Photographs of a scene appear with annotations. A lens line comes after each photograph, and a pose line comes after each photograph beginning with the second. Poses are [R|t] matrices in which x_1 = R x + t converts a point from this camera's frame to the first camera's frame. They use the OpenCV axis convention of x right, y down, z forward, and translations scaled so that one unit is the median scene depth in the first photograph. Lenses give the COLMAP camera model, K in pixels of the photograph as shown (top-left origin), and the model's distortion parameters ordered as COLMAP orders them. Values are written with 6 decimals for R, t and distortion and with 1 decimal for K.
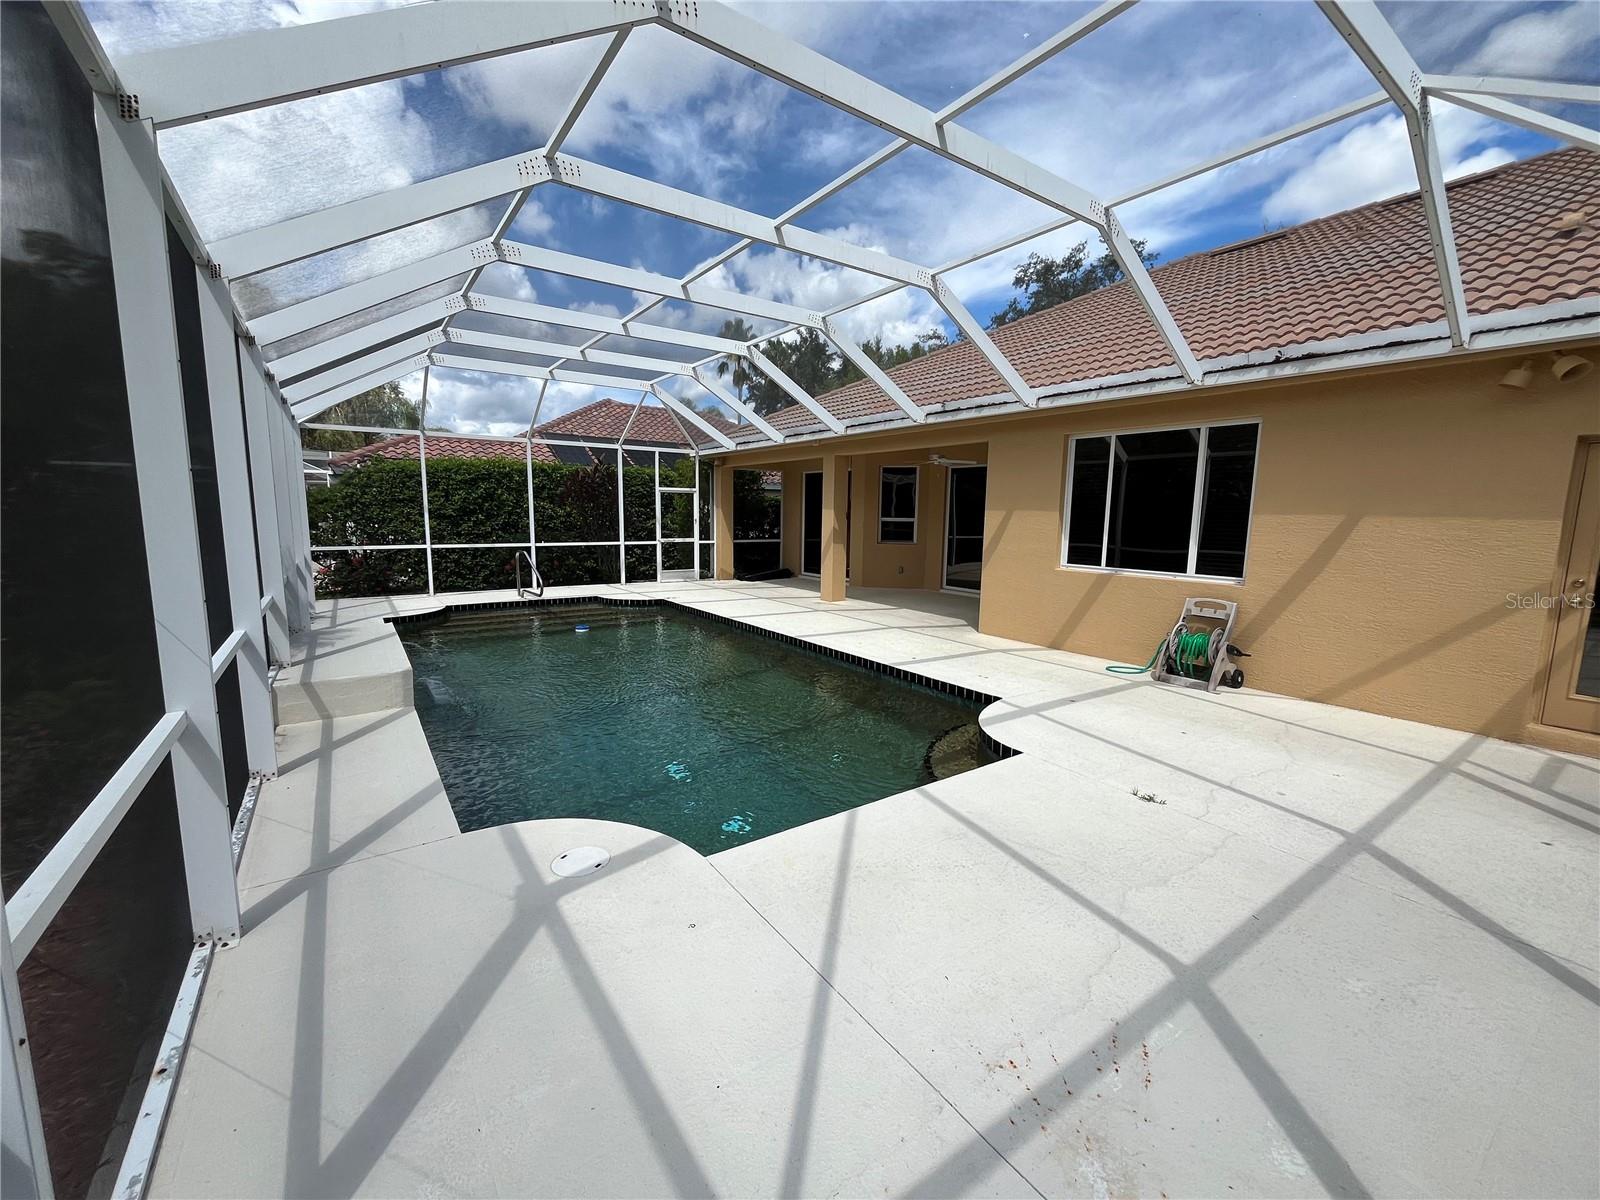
lens RADIAL K [[654.5, 0, 794.4], [0, 654.5, 602.8], [0, 0, 1]] dist [-0.003050, -0.000231]
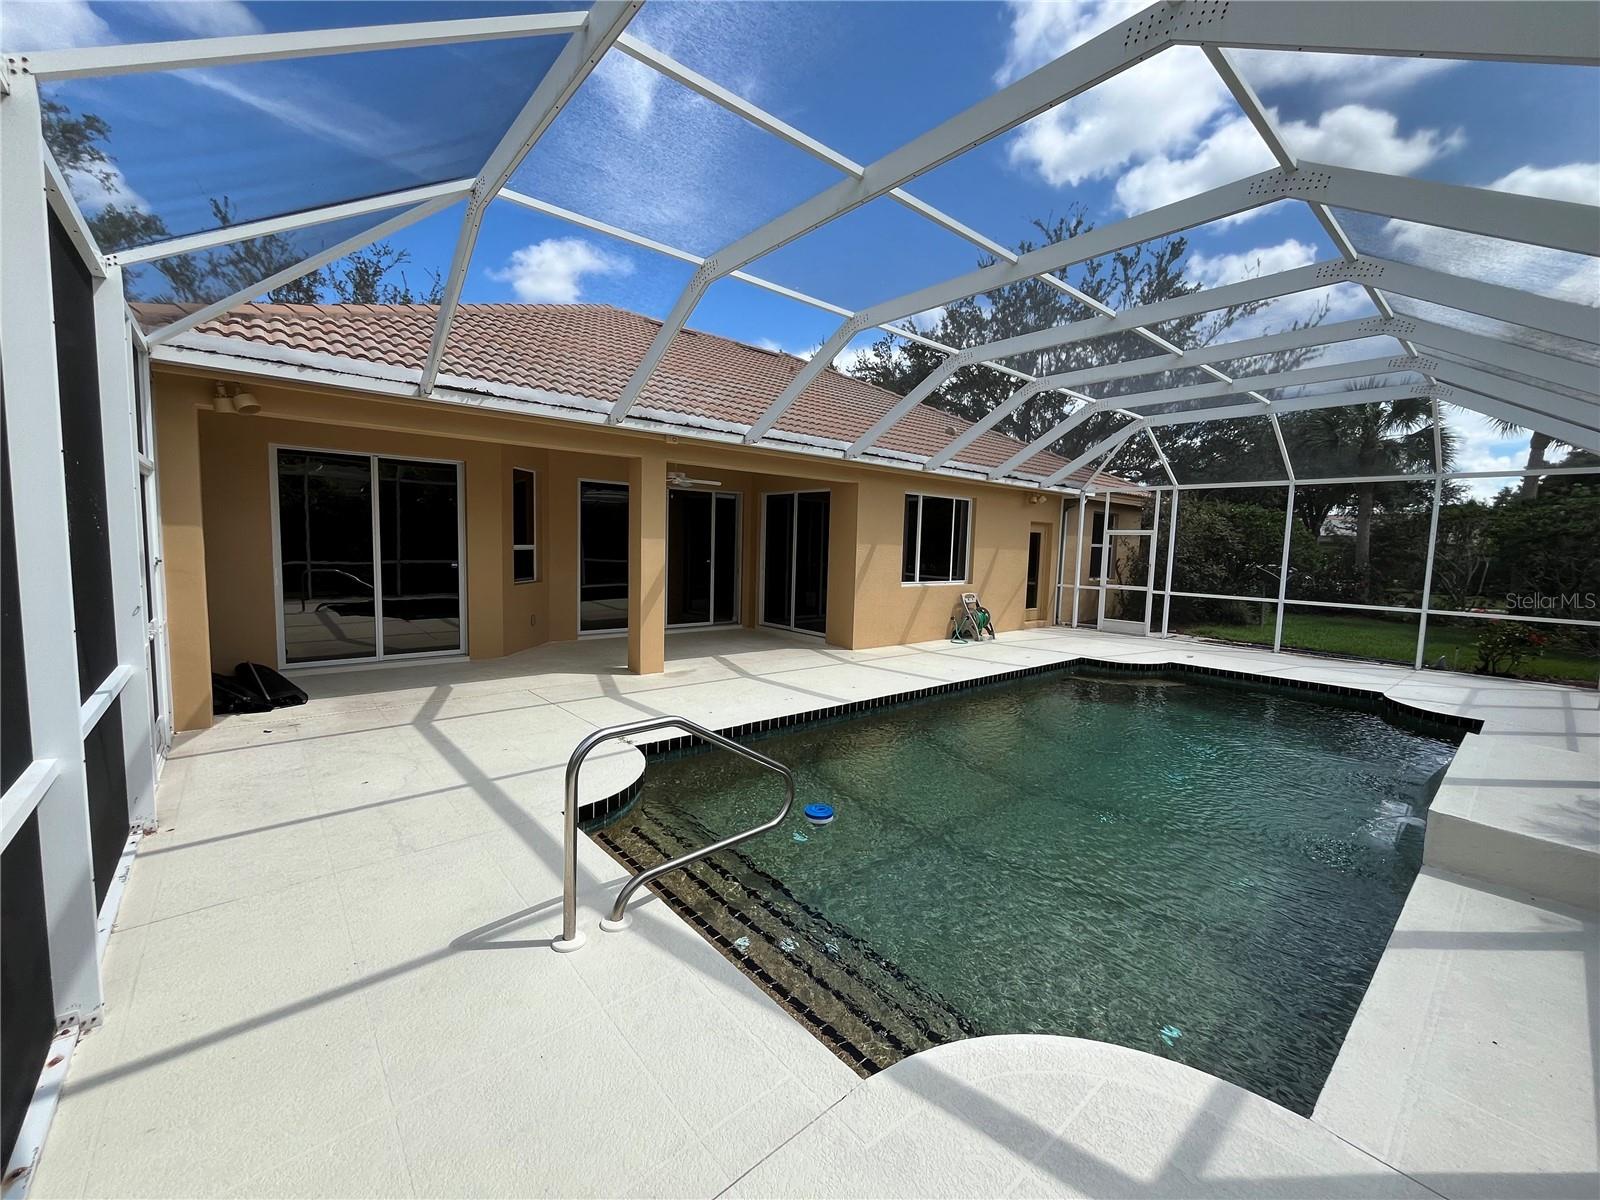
lens RADIAL K [[654.5, 0, 794.6], [0, 654.5, 599.1], [0, 0, 1]] dist [-0.003050, -0.000231]
pose [[-0.102467, -0.099937, 0.989704, -0.973071], [0.107772, 0.987969, 0.110920, -0.211857], [-0.988881, 0.118028, -0.090464, 1.409362]]
